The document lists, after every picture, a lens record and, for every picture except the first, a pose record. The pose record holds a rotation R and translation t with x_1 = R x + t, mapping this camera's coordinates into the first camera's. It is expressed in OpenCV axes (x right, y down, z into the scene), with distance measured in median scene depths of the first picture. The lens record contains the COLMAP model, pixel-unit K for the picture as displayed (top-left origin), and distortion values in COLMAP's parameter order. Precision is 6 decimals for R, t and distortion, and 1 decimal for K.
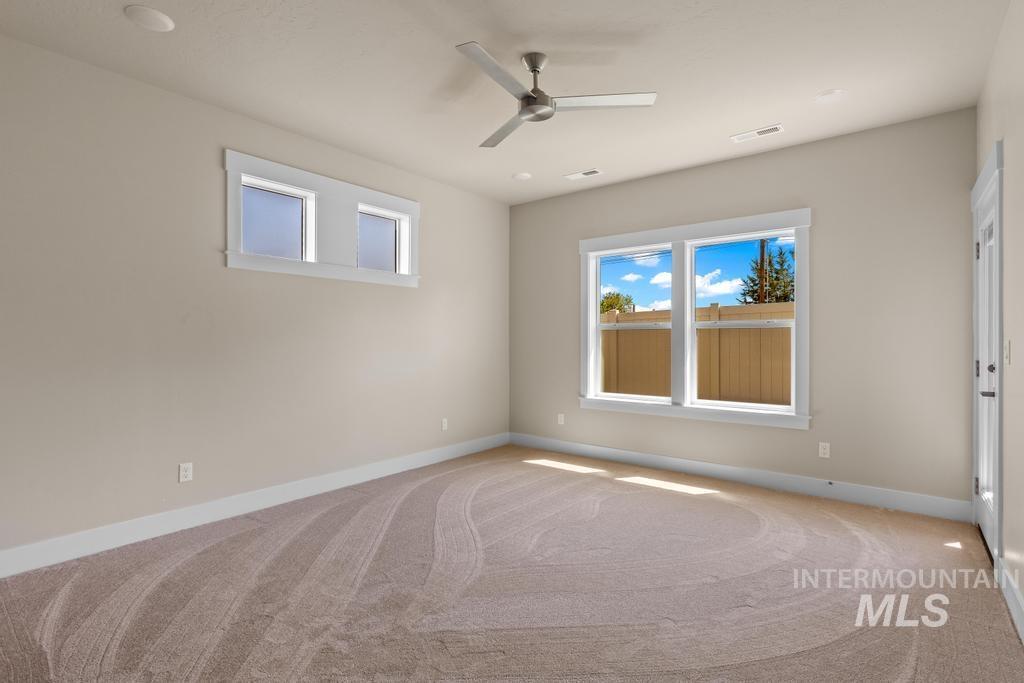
lens RADIAL K [[487.8, 0, 512.5], [0, 487.8, 339.7], [0, 0, 1]] dist [-0.019587, 0.002854]
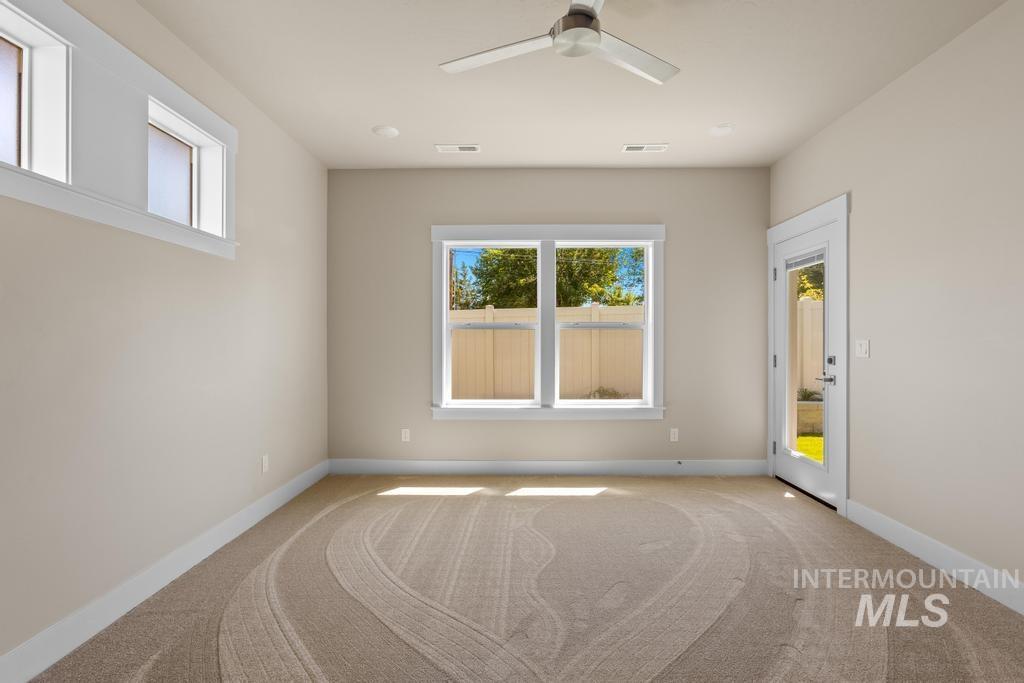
lens RADIAL K [[464.5, 0, 513.9], [0, 464.5, 343.6], [0, 0, 1]] dist [-0.021202, 0.001484]
pose [[0.787800, -0.004678, 0.615913, -0.296162], [0.002290, 0.999986, 0.004666, 0.001950], [-0.615926, -0.002265, 0.787801, 0.308642]]
